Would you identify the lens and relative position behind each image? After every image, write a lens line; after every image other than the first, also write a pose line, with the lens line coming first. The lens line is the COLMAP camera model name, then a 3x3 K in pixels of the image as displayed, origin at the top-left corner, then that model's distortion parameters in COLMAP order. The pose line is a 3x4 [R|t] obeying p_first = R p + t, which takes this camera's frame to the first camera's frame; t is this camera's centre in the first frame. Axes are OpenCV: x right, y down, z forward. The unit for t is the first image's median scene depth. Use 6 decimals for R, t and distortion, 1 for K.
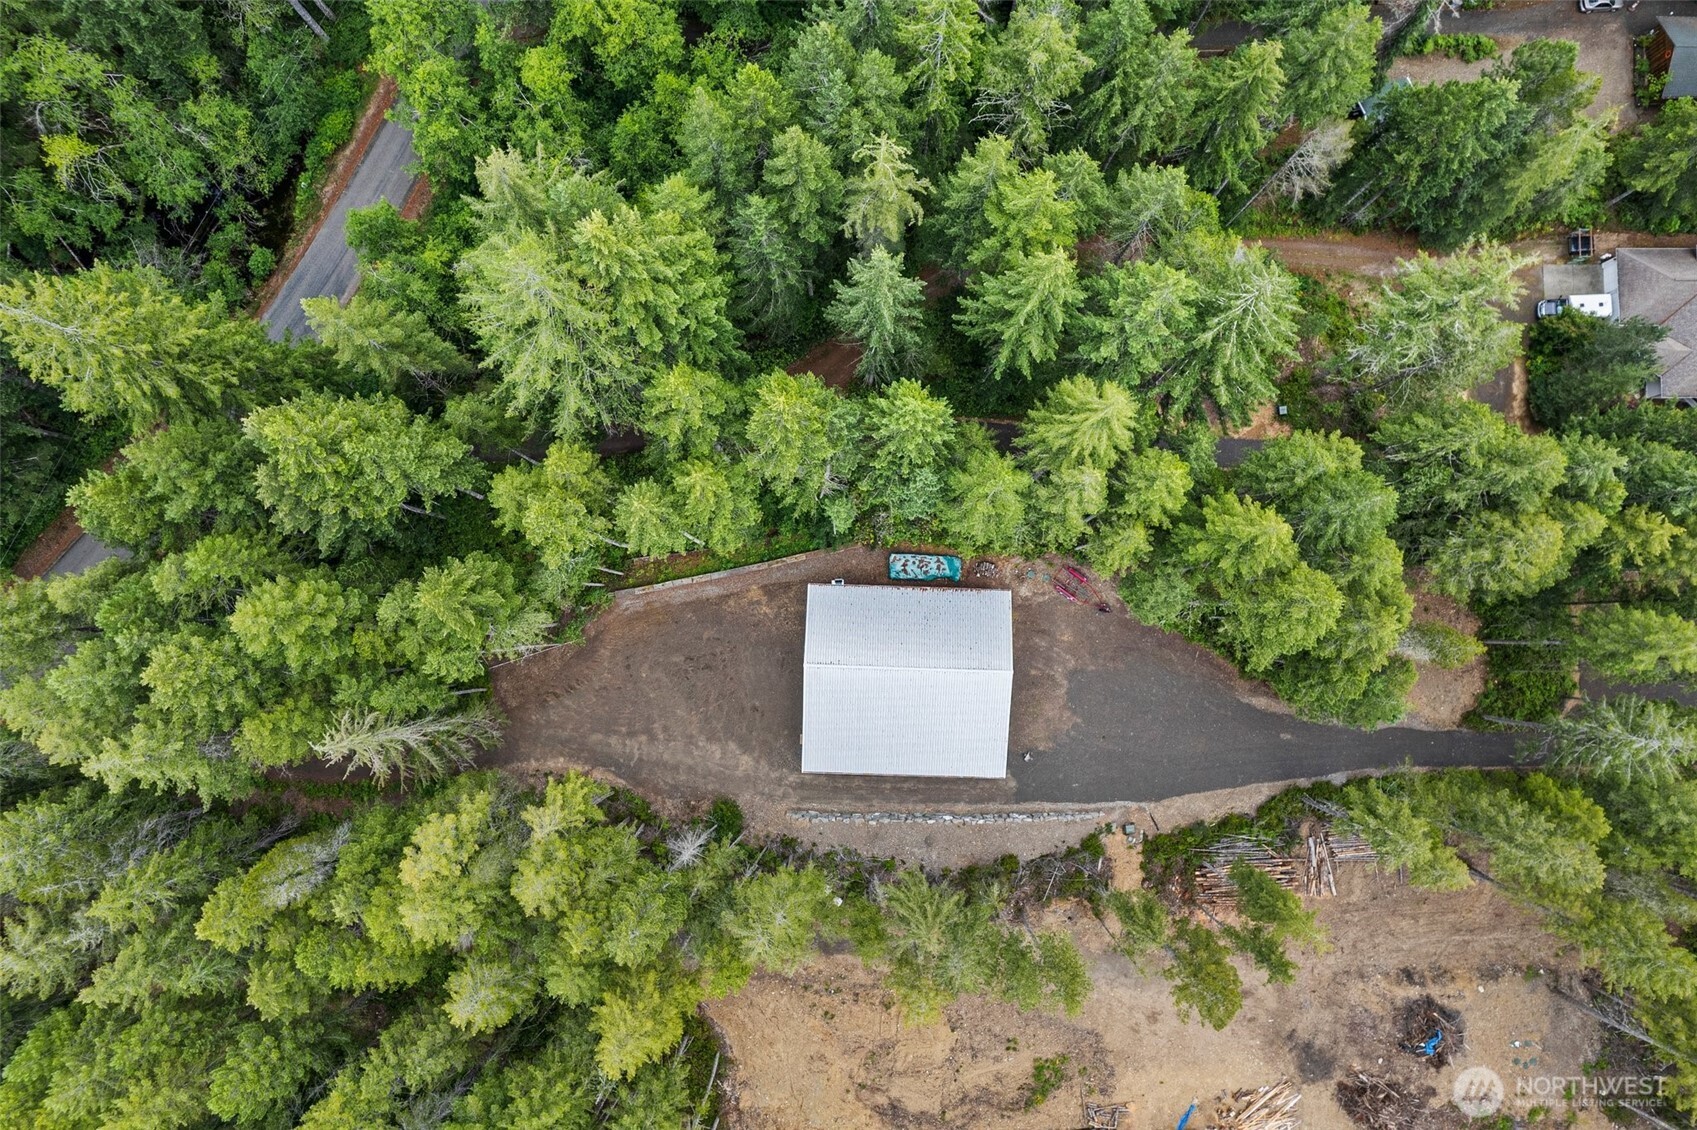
lens RADIAL K [[1103.5, 0, 847.6], [0, 1103.5, 562.3], [0, 0, 1]] dist [-0.069680, 0.062905]
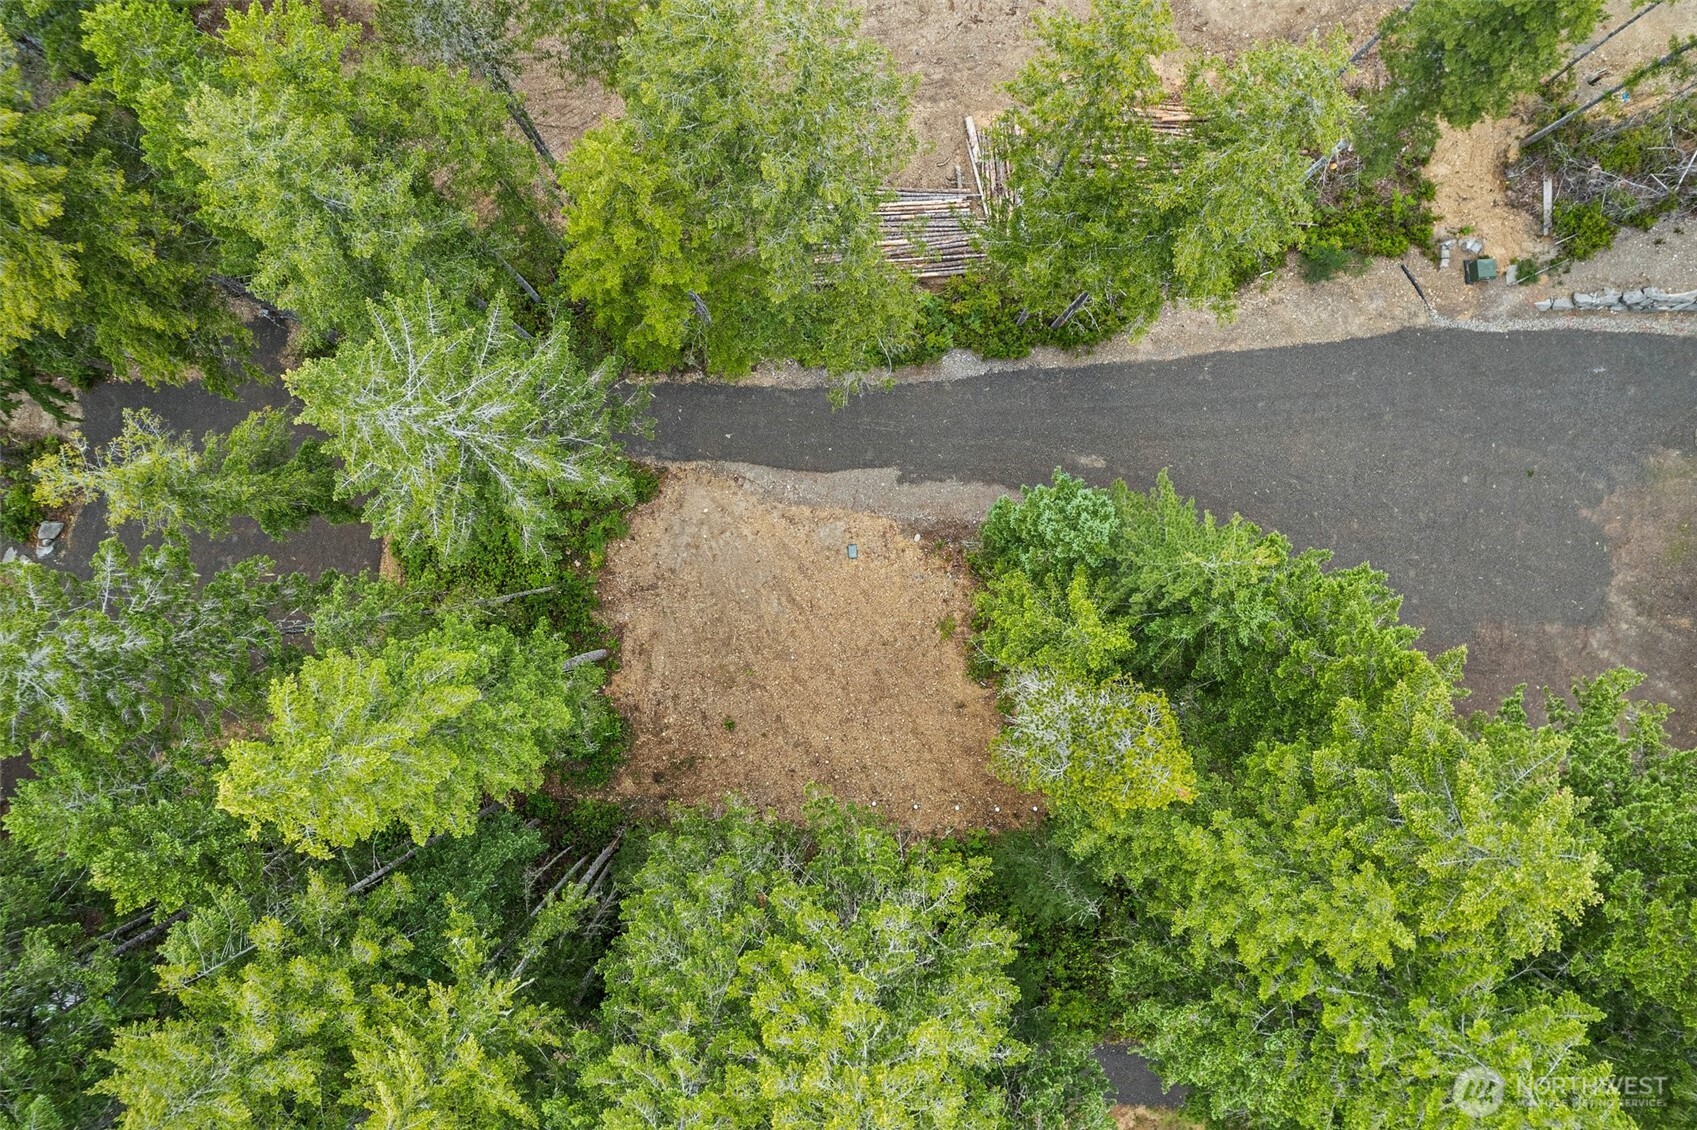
lens RADIAL K [[1103.5, 0, 846.4], [0, 1103.5, 567.6], [0, 0, 1]] dist [-0.069680, 0.062905]
pose [[-0.999652, -0.024360, -0.010095, 0.516503], [0.023754, -0.998130, 0.056319, 0.089409], [-0.011448, 0.056059, 0.998362, 0.562155]]
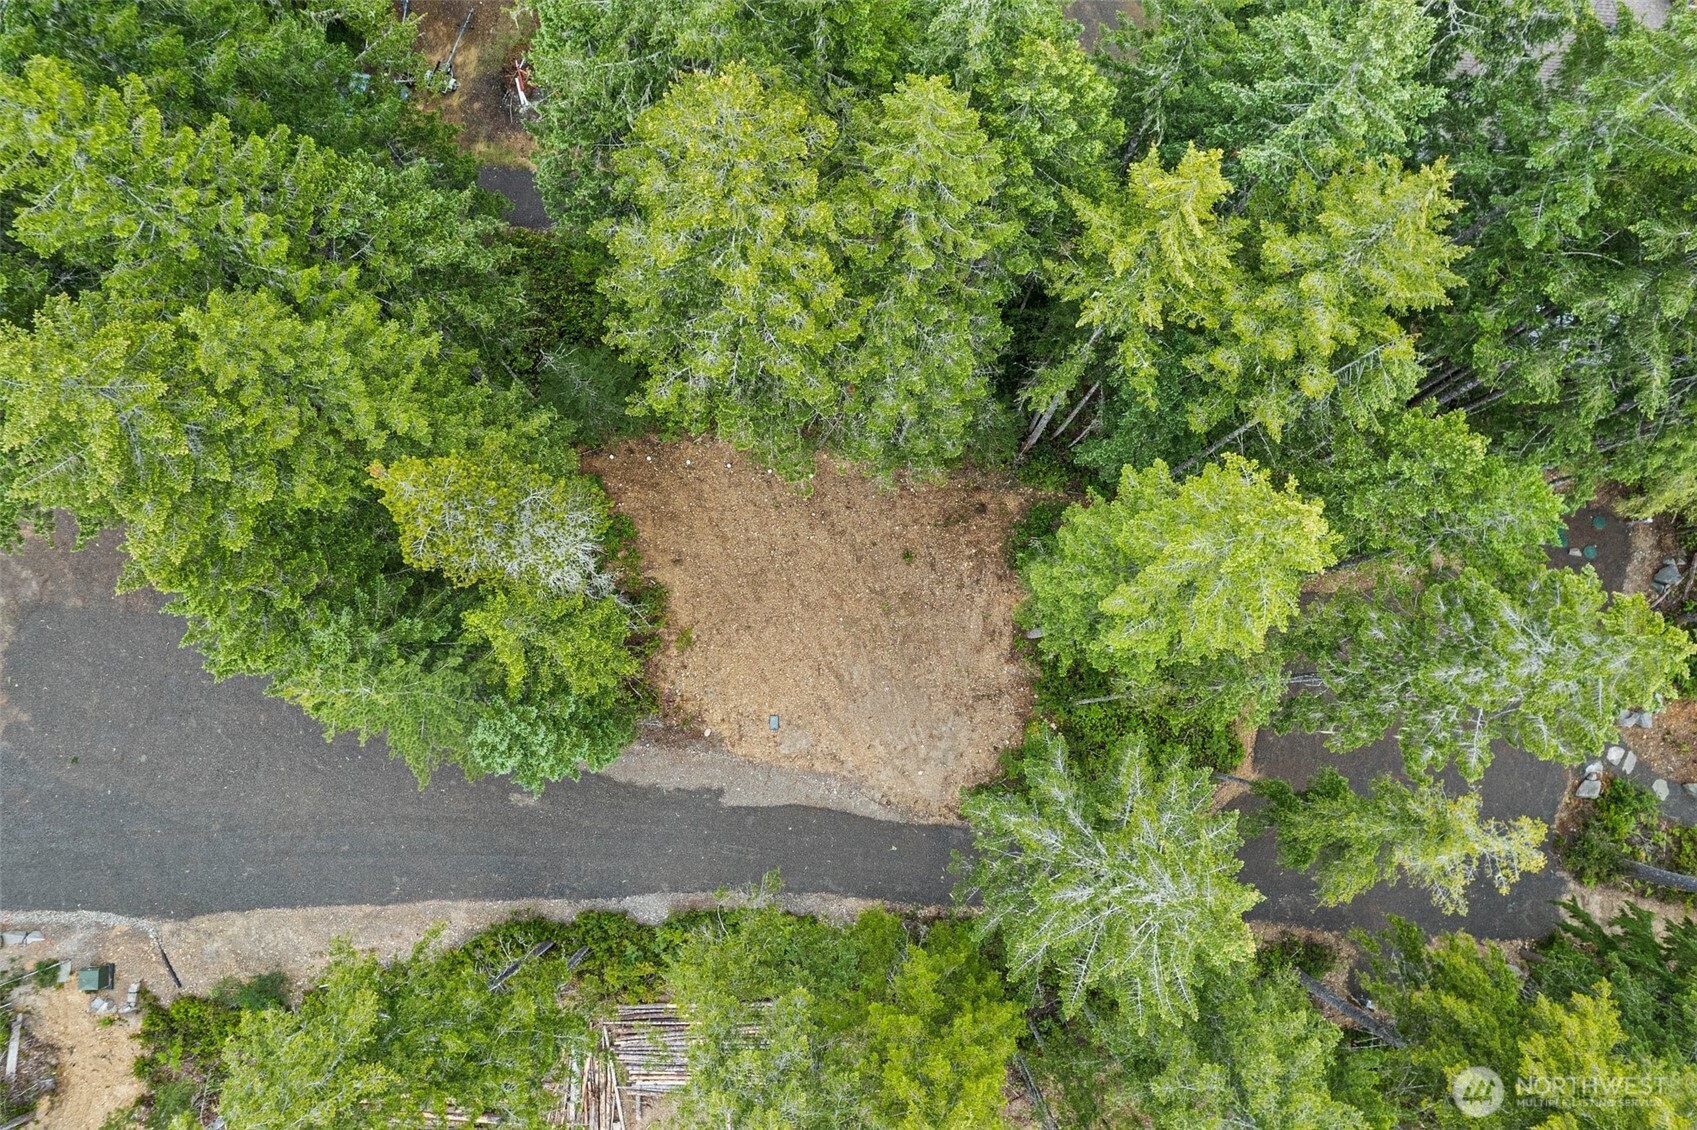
lens RADIAL K [[1103.5, 0, 856.1], [0, 1103.5, 573.0], [0, 0, 1]] dist [-0.069680, 0.062905]
pose [[0.996650, 0.080891, -0.012071, 0.545273], [-0.081475, 0.994852, -0.060260, 0.084992], [0.007135, 0.061042, 0.998110, 0.562791]]
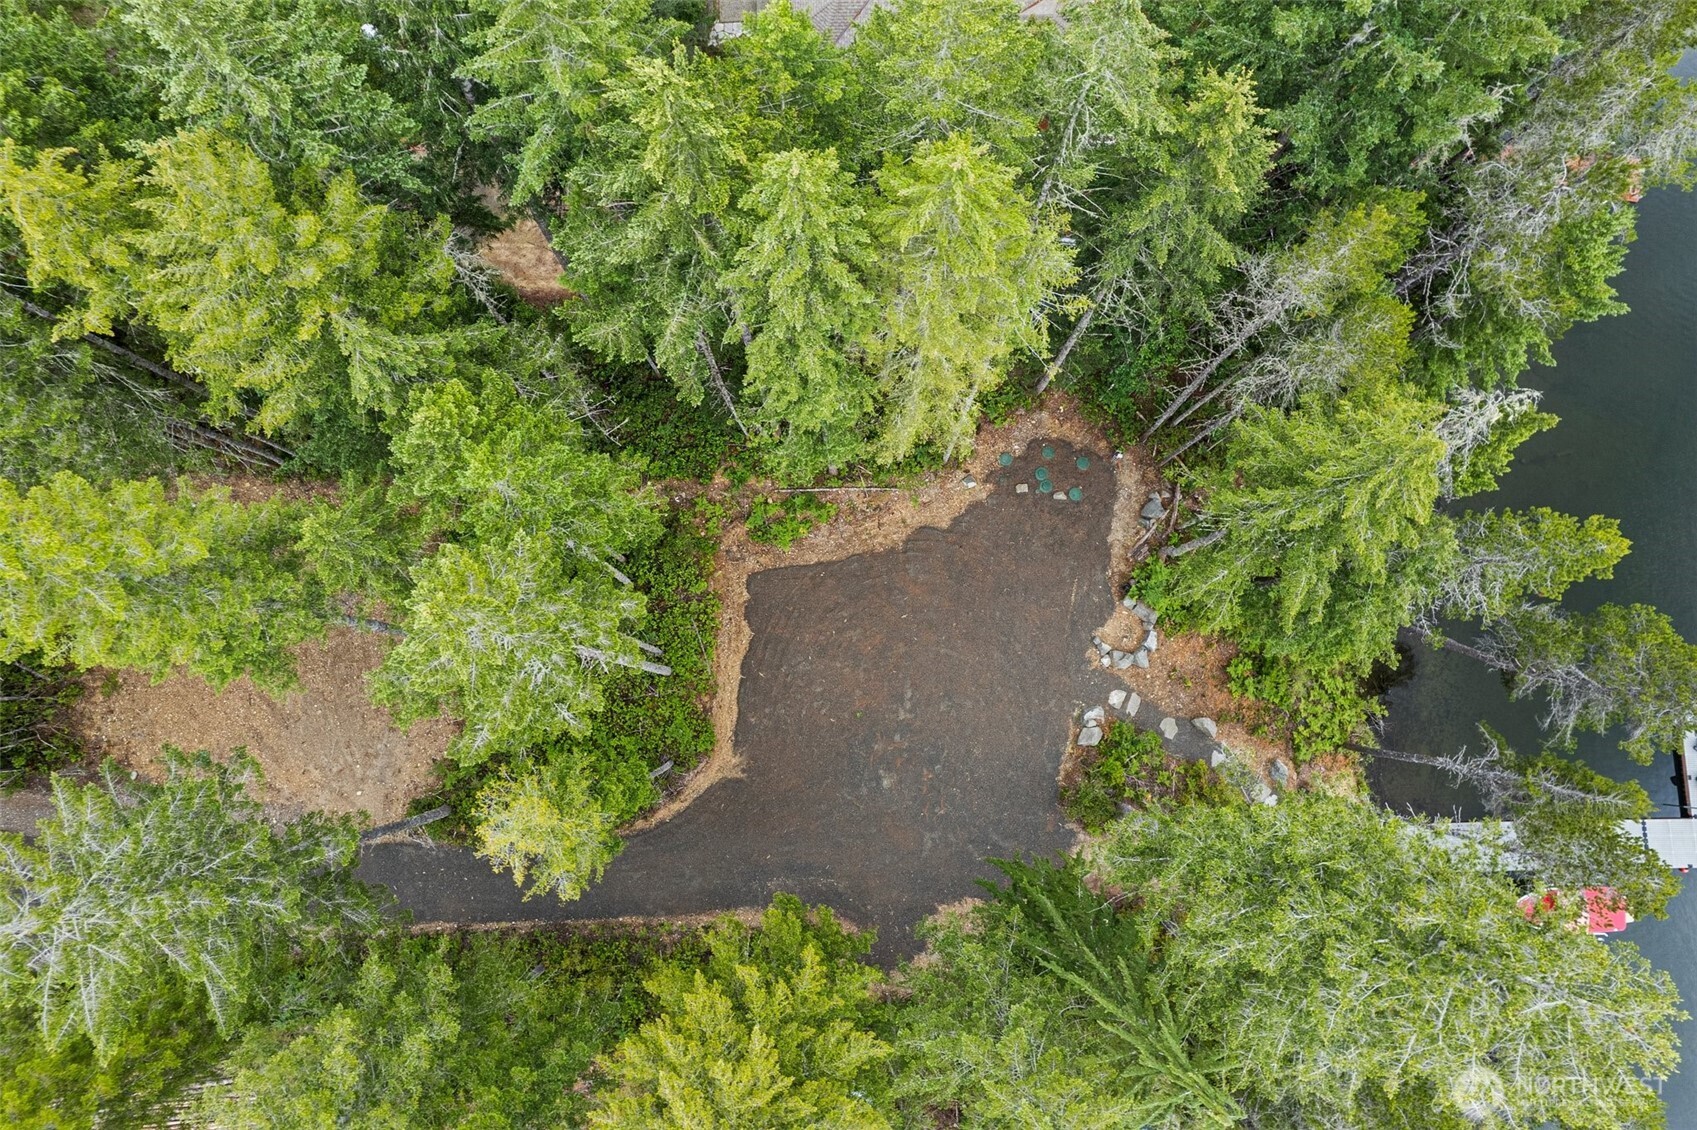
lens RADIAL K [[1103.5, 0, 849.4], [0, 1103.5, 570.6], [0, 0, 1]] dist [-0.069680, 0.062905]
pose [[0.999630, -0.026887, 0.004001, 0.786307], [0.027088, 0.997598, -0.063748, 0.080506], [-0.002277, 0.063833, 0.997958, 0.572727]]
